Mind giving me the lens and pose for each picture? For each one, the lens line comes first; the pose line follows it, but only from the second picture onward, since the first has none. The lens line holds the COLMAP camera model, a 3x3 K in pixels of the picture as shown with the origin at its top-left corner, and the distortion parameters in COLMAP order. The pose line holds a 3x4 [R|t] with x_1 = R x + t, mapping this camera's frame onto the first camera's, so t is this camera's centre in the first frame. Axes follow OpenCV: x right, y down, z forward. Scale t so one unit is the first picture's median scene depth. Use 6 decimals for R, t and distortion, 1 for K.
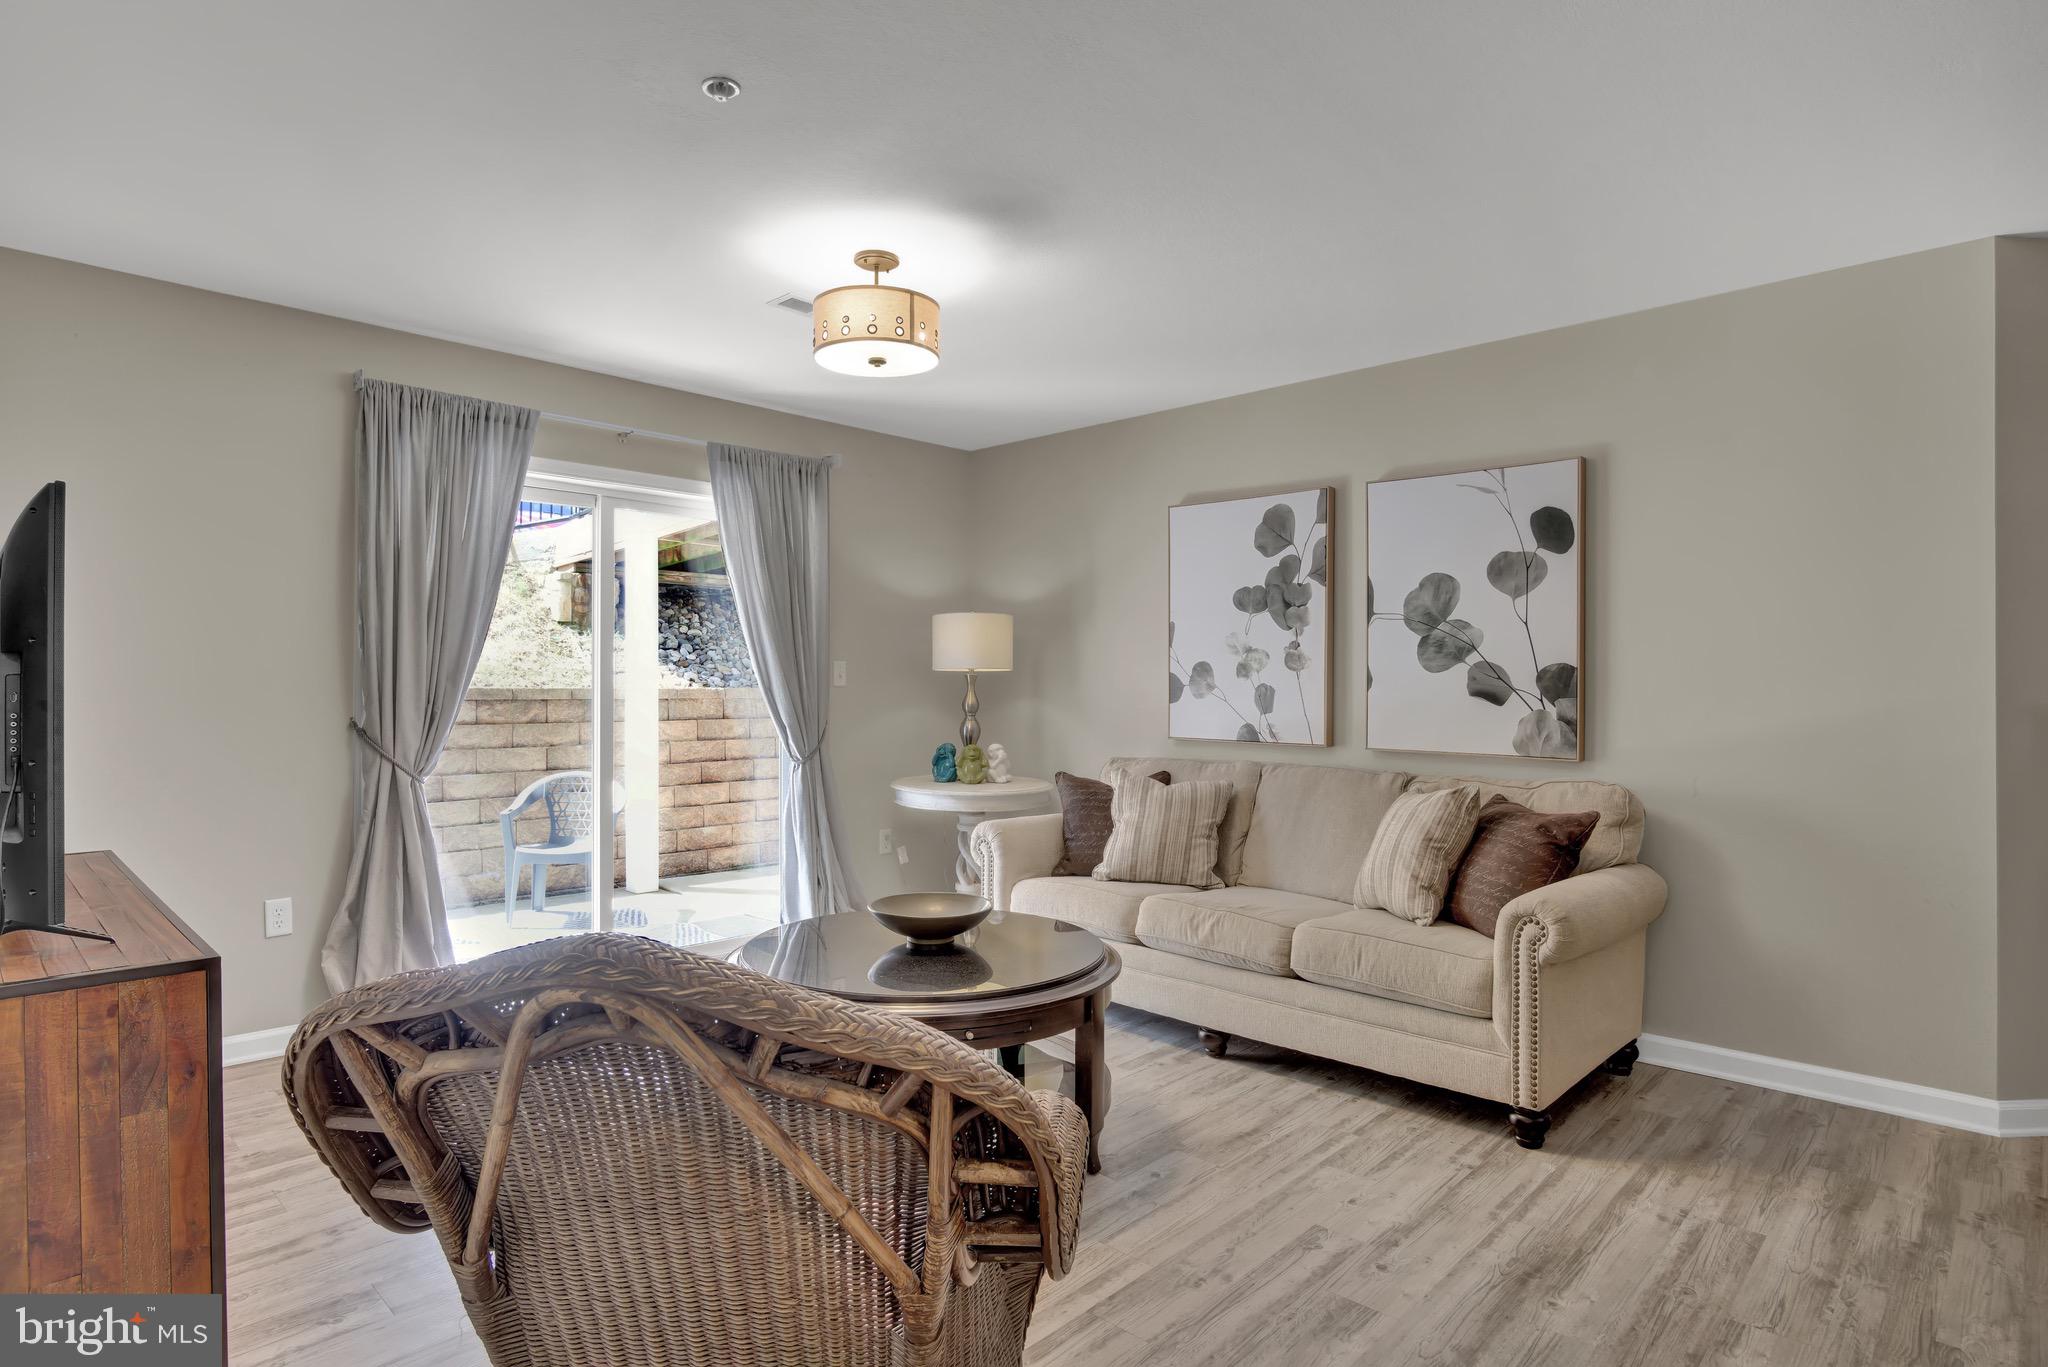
lens RADIAL K [[1101.2, 0, 991.0], [0, 1101.2, 667.7], [0, 0, 1]] dist [-0.028155, 0.002272]
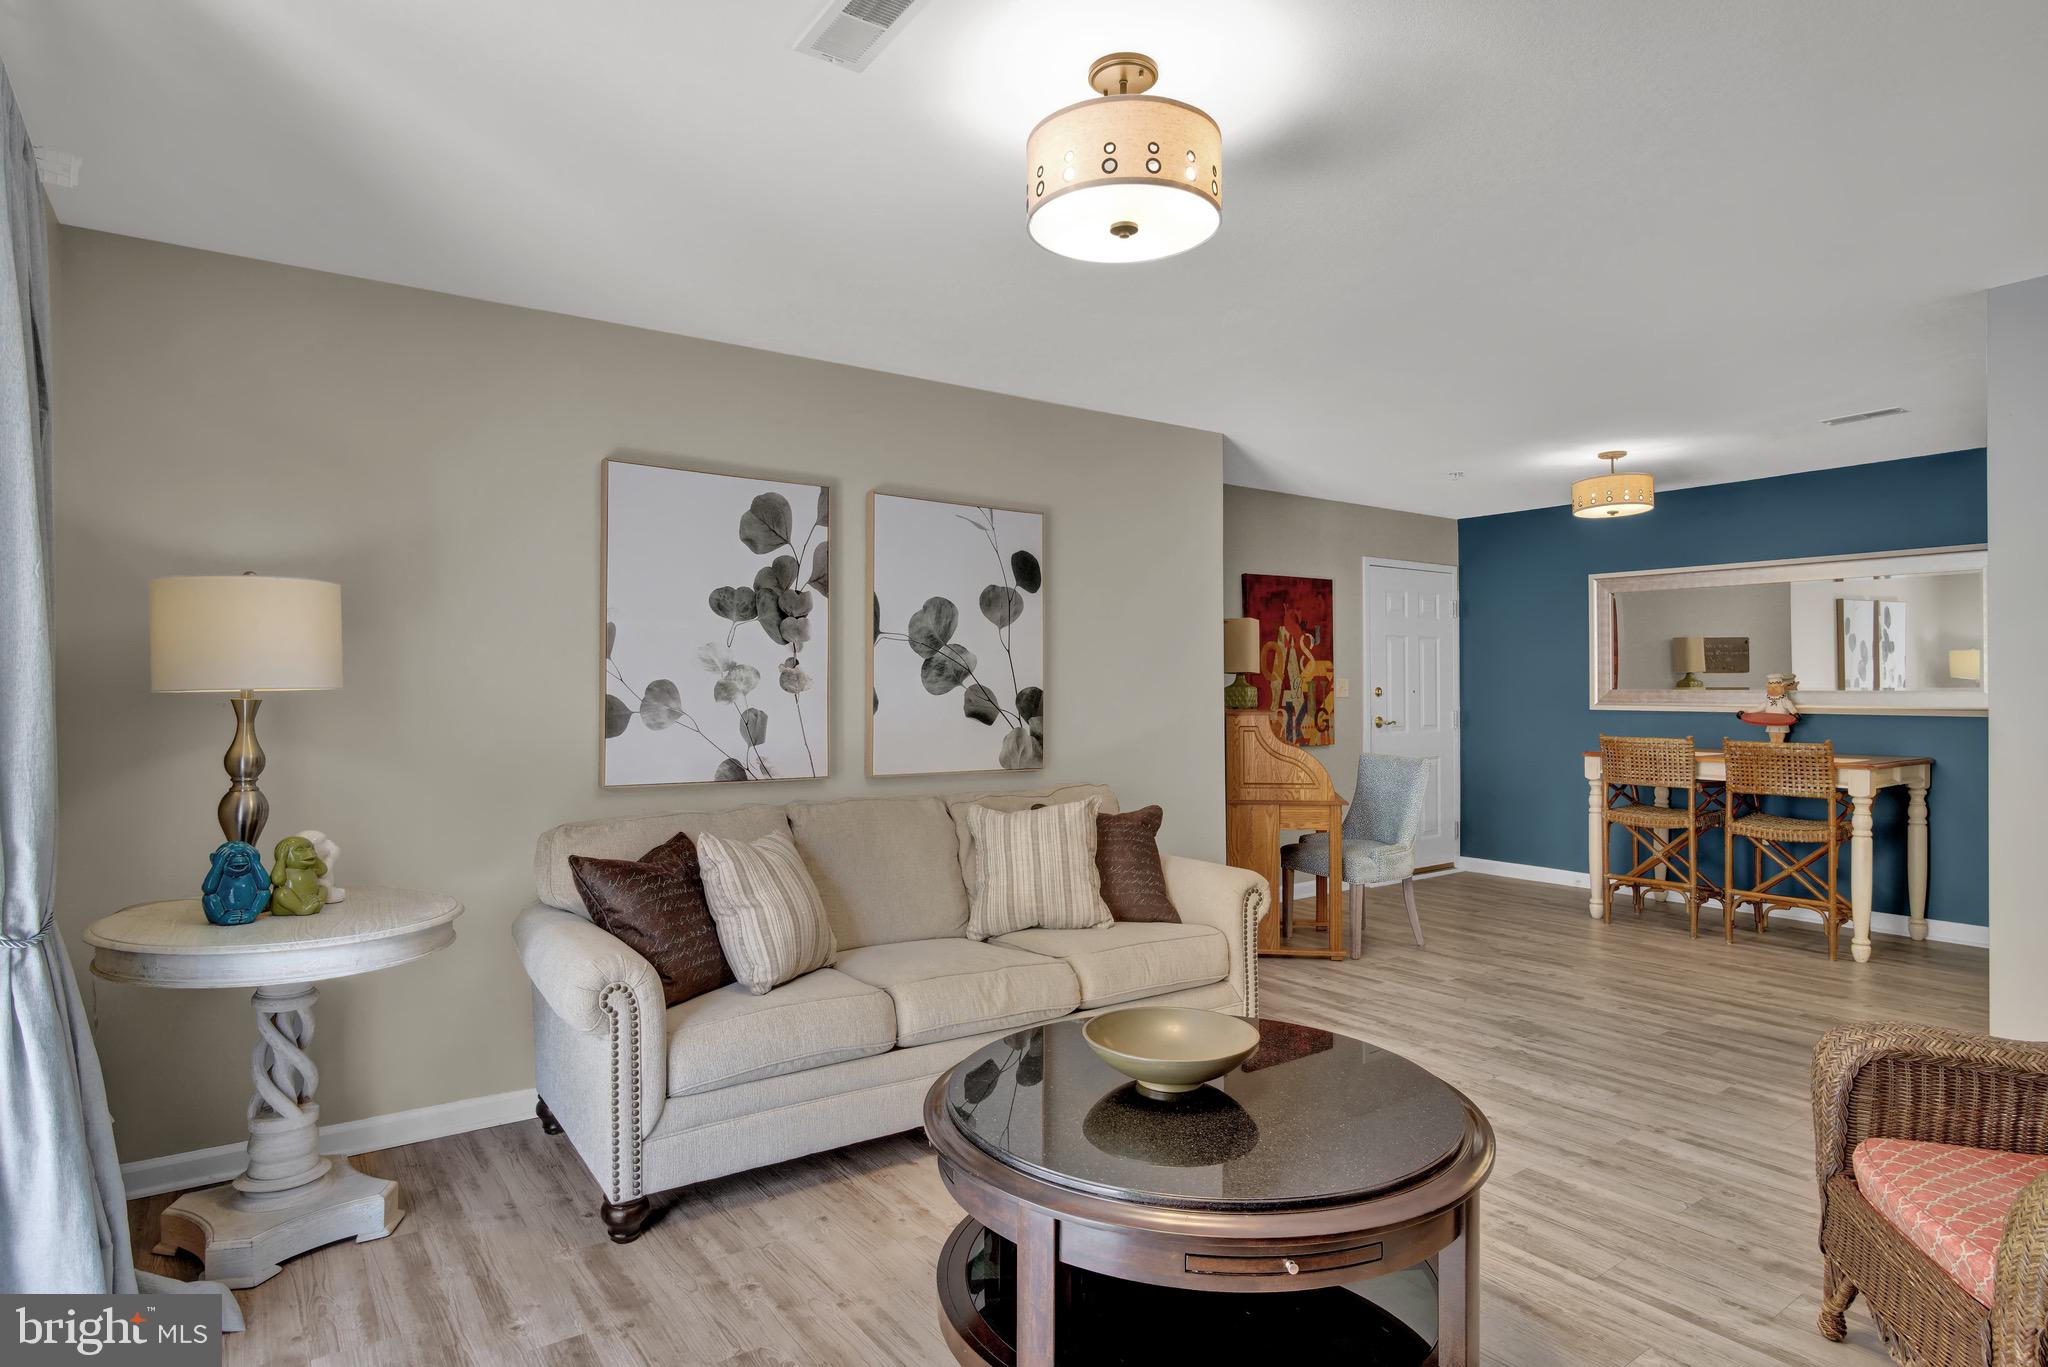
lens RADIAL K [[1101.2, 0, 1031.4], [0, 1101.2, 685.6], [0, 0, 1]] dist [-0.028155, 0.002272]
pose [[0.165531, 0.000721, 0.986204, -0.584013], [-0.011515, 0.999933, 0.001202, -0.006421], [-0.986137, -0.011555, 0.165528, 0.739525]]
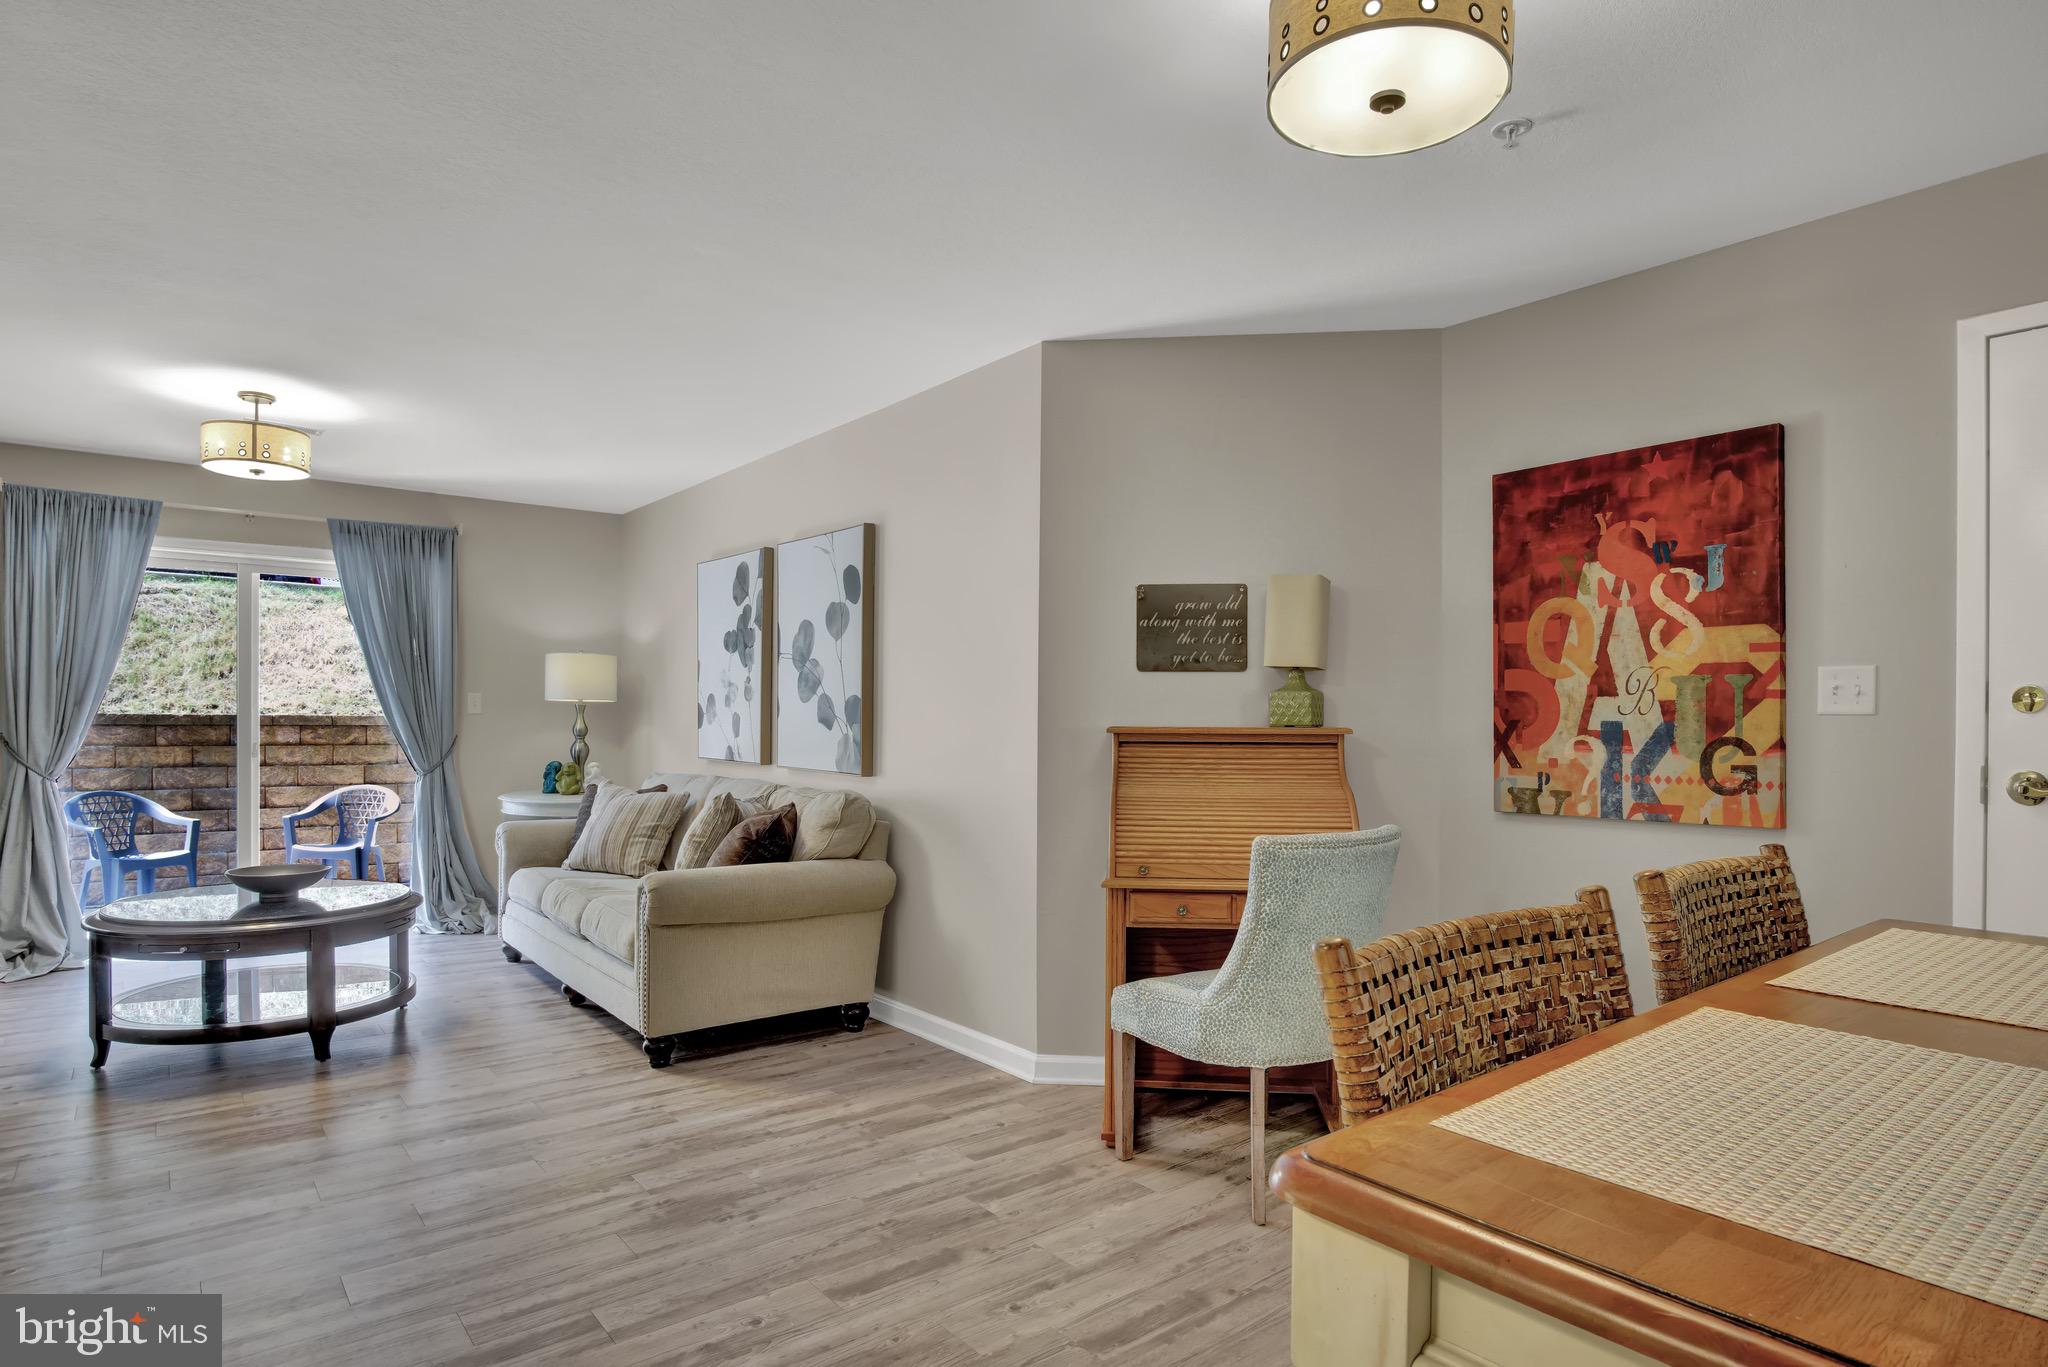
lens RADIAL K [[1101.2, 0, 993.9], [0, 1101.2, 729.0], [0, 0, 1]] dist [-0.028155, 0.002272]
pose [[0.992240, 0.006056, -0.124186, 0.756625], [-0.003068, 0.999702, 0.024236, 0.003242], [0.124296, -0.023667, 0.991963, -0.171607]]
